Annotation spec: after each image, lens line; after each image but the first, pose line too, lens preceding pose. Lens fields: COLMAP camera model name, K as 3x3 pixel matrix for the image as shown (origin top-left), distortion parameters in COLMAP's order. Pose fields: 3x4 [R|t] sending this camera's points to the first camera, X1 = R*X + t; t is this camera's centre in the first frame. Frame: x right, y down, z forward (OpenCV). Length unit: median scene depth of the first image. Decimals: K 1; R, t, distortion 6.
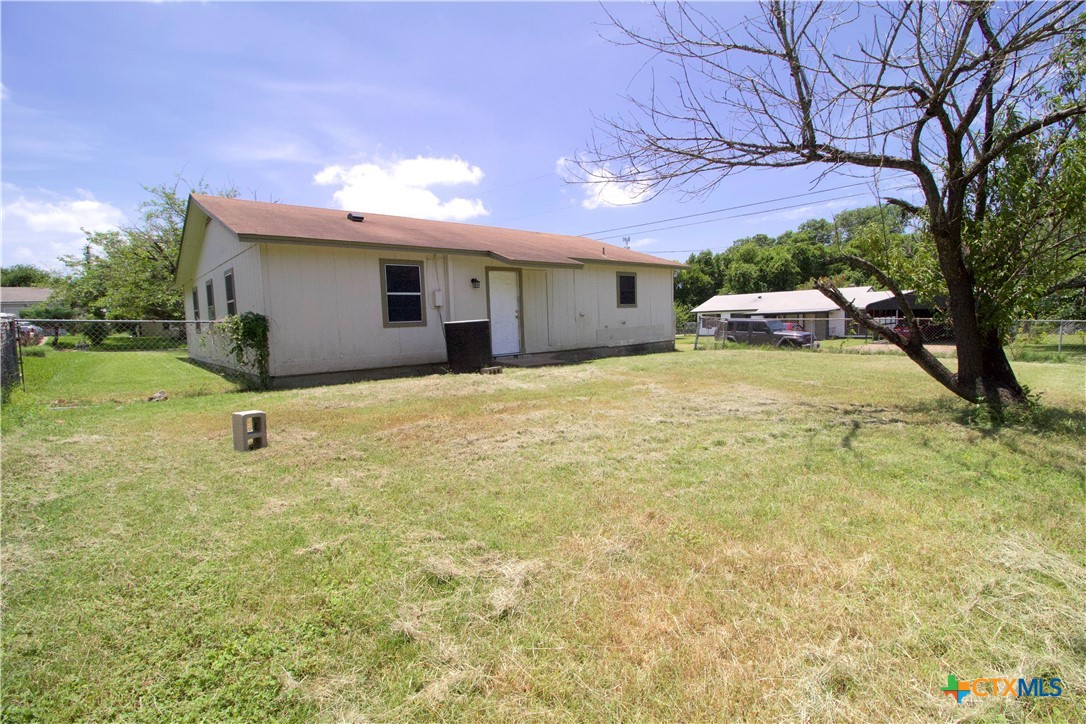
lens RADIAL K [[505.0, 0, 551.2], [0, 505.0, 357.4], [0, 0, 1]] dist [0.000882, -0.014151]
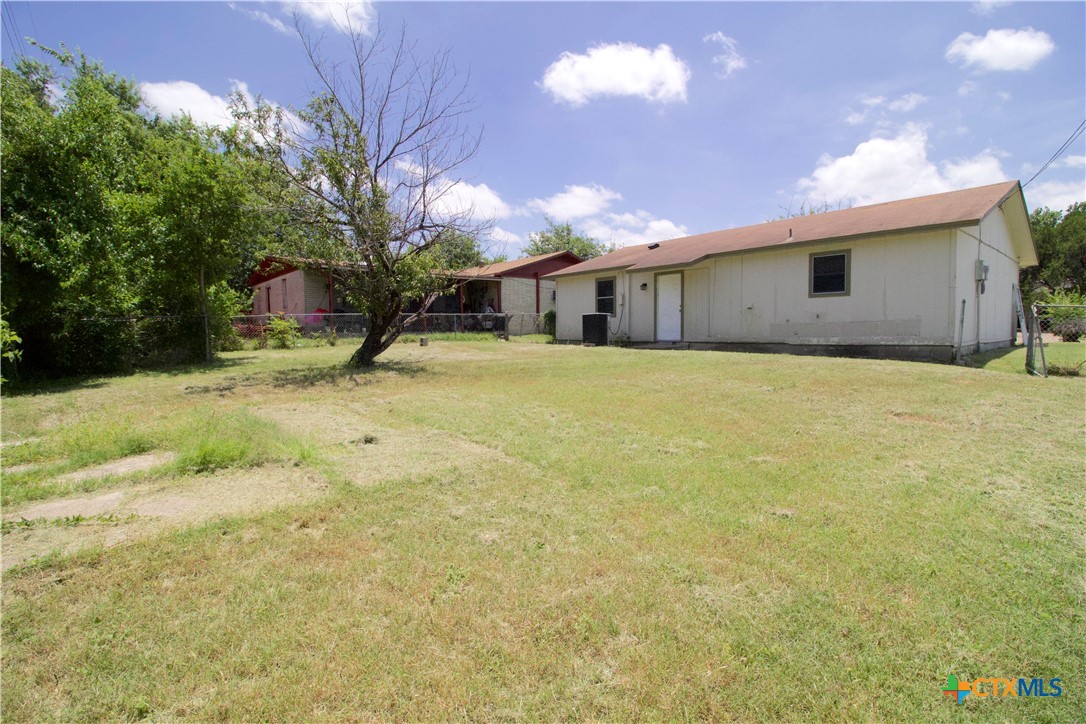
lens RADIAL K [[505.0, 0, 551.2], [0, 505.0, 357.4], [0, 0, 1]] dist [0.000882, -0.014151]
pose [[-0.010761, 0.092566, -0.995648, 1.145827], [-0.062279, 0.993711, 0.093059, -0.061697], [0.998001, 0.063010, -0.004928, 0.702595]]
